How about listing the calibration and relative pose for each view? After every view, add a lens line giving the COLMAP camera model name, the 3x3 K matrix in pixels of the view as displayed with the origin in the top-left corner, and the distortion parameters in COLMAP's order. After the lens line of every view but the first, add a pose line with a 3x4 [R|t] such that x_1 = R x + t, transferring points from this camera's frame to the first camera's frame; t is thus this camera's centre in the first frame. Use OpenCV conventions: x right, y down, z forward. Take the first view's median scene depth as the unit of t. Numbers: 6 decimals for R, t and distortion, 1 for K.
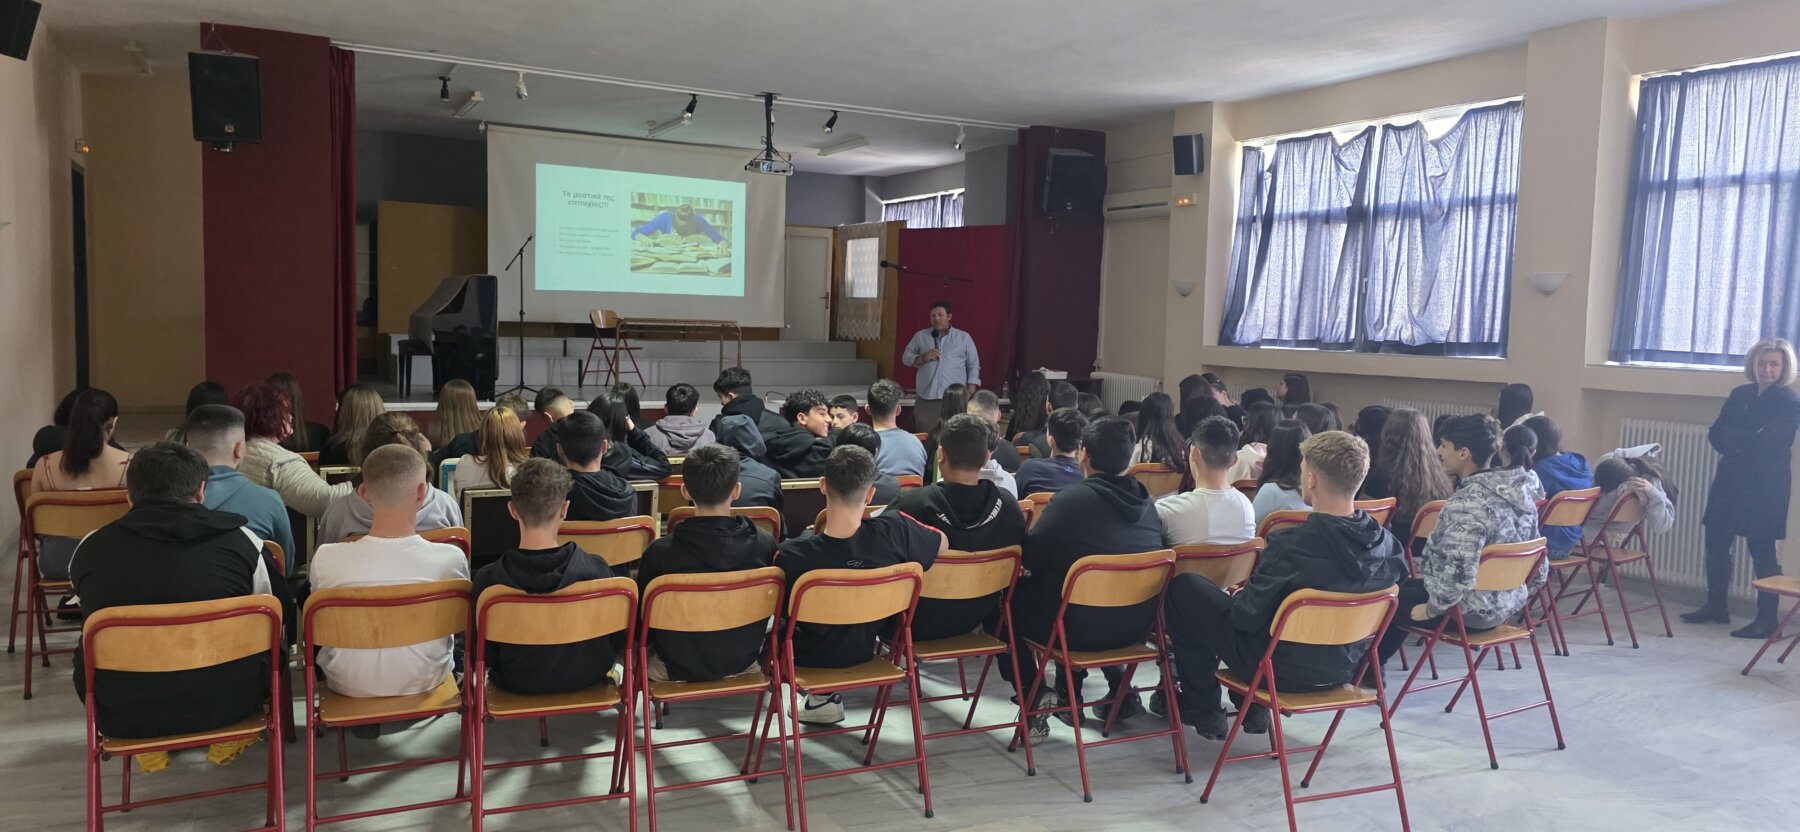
lens RADIAL K [[1206.4, 0, 909.6], [0, 1206.4, 433.8], [0, 0, 1]] dist [0.013185, -0.004192]
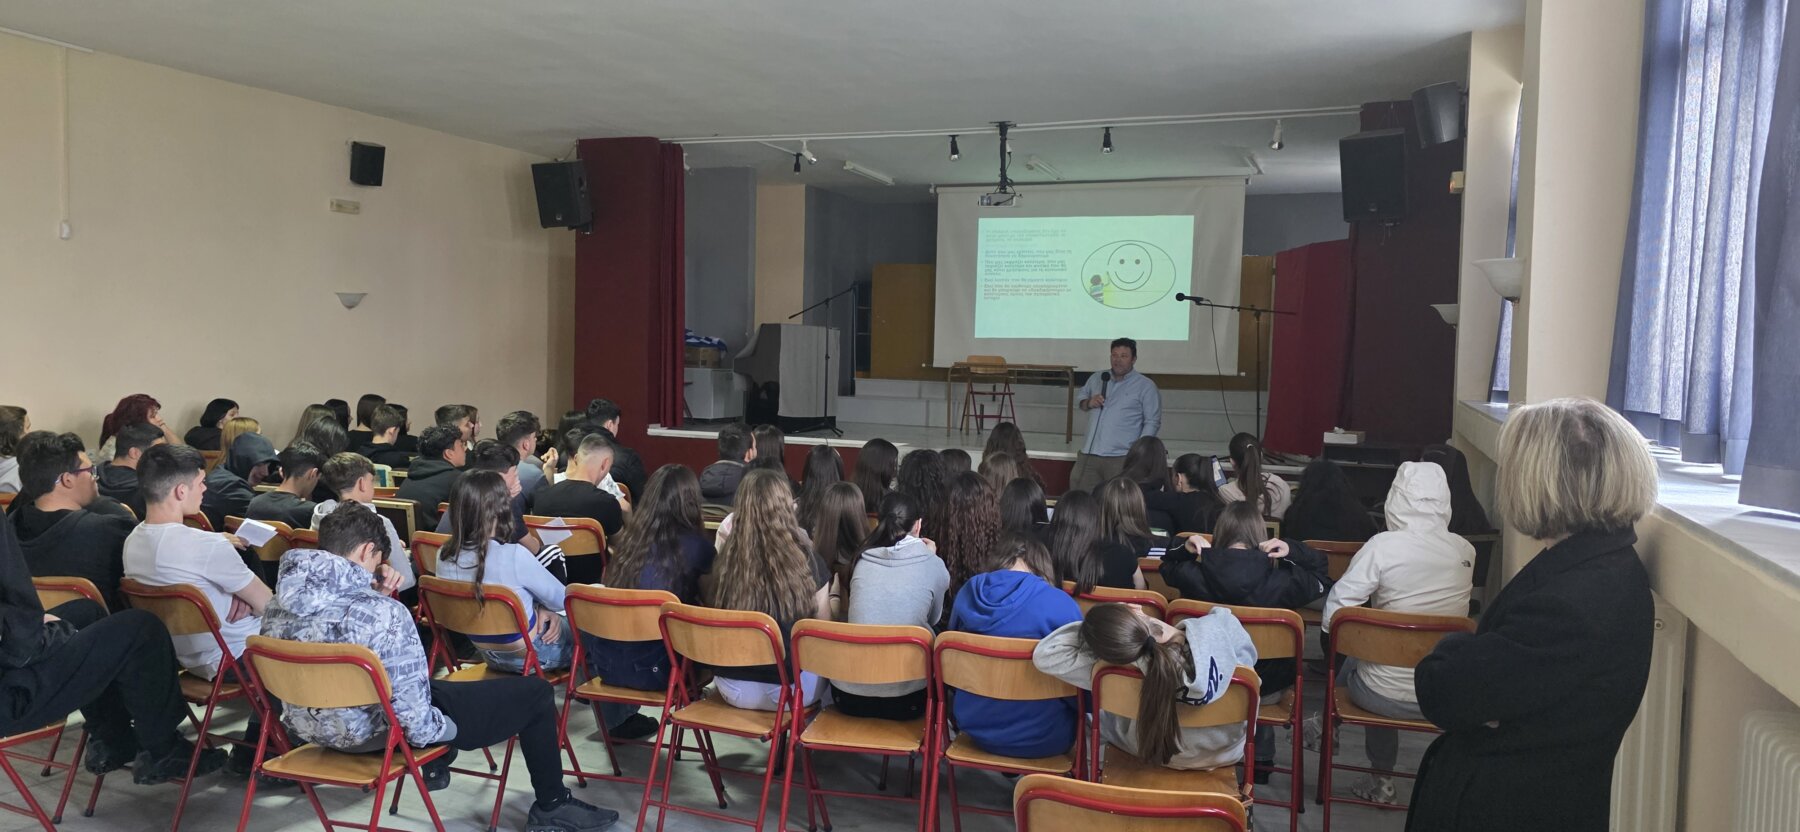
lens RADIAL K [[1250.2, 0, 900.0], [0, 1250.2, 416.0], [0, 0, 1]] dist [0.039710, -0.000544]
pose [[0.659358, 0.022763, -0.751485, 0.577928], [-0.071995, 0.996860, -0.032974, -0.017139], [0.748374, 0.075845, 0.658926, 0.322955]]
